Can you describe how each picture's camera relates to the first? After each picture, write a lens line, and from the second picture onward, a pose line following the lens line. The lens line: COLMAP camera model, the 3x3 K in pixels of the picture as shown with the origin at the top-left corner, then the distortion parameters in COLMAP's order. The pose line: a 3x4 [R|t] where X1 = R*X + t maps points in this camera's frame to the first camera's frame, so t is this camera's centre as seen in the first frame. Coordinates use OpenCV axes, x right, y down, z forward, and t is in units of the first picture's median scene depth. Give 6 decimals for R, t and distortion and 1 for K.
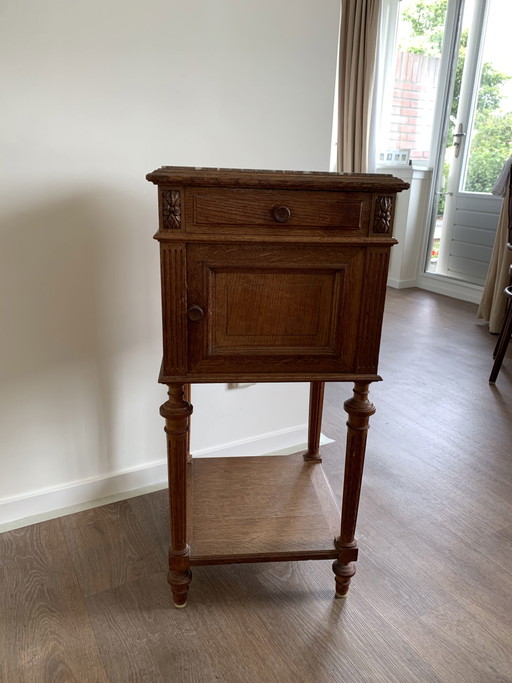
lens RADIAL K [[524.7, 0, 256.0], [0, 524.7, 341.5], [0, 0, 1]] dist [-0.007620, -0.004071]
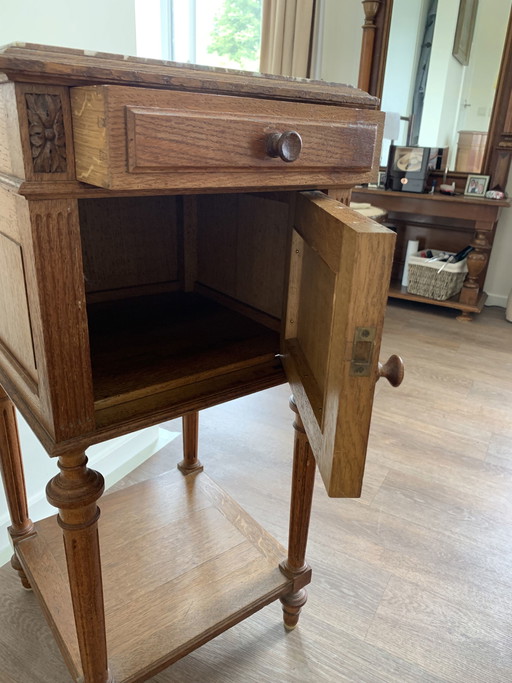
lens RADIAL K [[533.5, 0, 270.9], [0, 533.5, 337.5], [0, 0, 1]] dist [-0.002058, -0.001010]
pose [[0.848238, -0.189870, 0.494410, -0.090492], [0.153088, 0.981579, 0.114312, -0.027665], [-0.507006, -0.021275, 0.861680, 0.145929]]
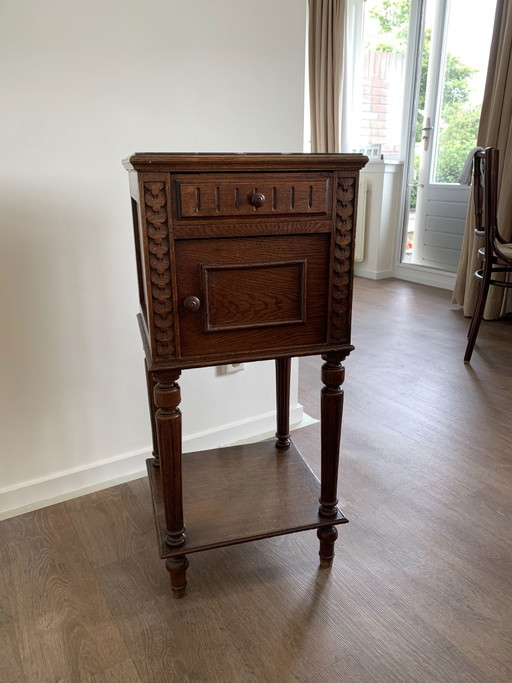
lens RADIAL K [[524.7, 0, 256.0], [0, 524.7, 341.5], [0, 0, 1]] dist [-0.007620, -0.004071]
pose [[0.998396, -0.048075, 0.029899, -0.002123], [0.048129, 0.998841, -0.001106, 0.017921], [-0.029811, 0.002543, 0.999552, -0.040447]]
